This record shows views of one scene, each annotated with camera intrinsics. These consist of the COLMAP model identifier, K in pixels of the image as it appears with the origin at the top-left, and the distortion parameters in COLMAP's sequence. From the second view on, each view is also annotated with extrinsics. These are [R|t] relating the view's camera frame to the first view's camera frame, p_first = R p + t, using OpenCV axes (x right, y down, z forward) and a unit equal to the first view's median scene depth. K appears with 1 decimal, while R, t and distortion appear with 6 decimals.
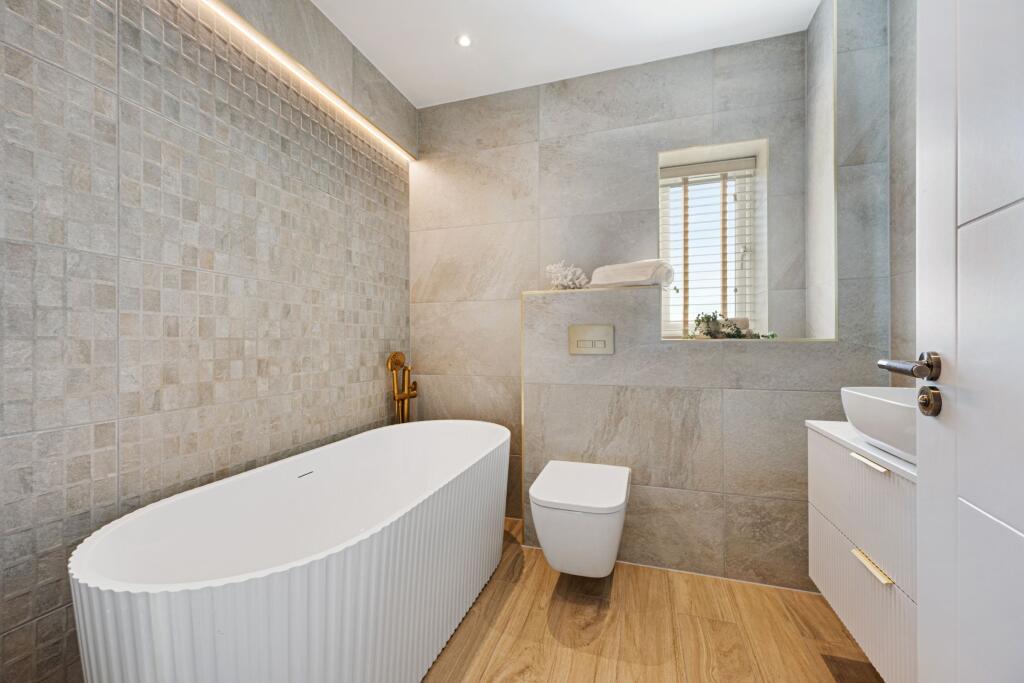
lens RADIAL K [[402.3, 0, 517.7], [0, 402.3, 341.8], [0, 0, 1]] dist [0.001613, -0.000751]
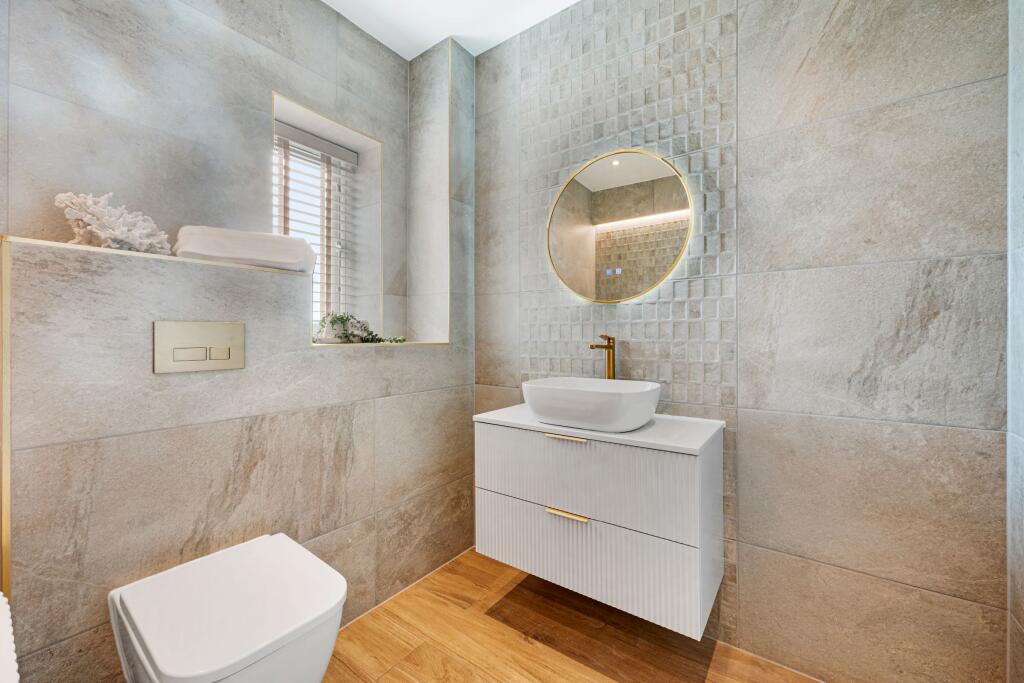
lens RADIAL K [[402.3, 0, 515.6], [0, 402.3, 338.0], [0, 0, 1]] dist [0.001613, -0.000751]
pose [[0.316670, 0.003843, 0.948528, -0.245108], [0.003169, 0.999982, -0.005109, -0.013617], [-0.948530, 0.004624, 0.316652, 0.399403]]
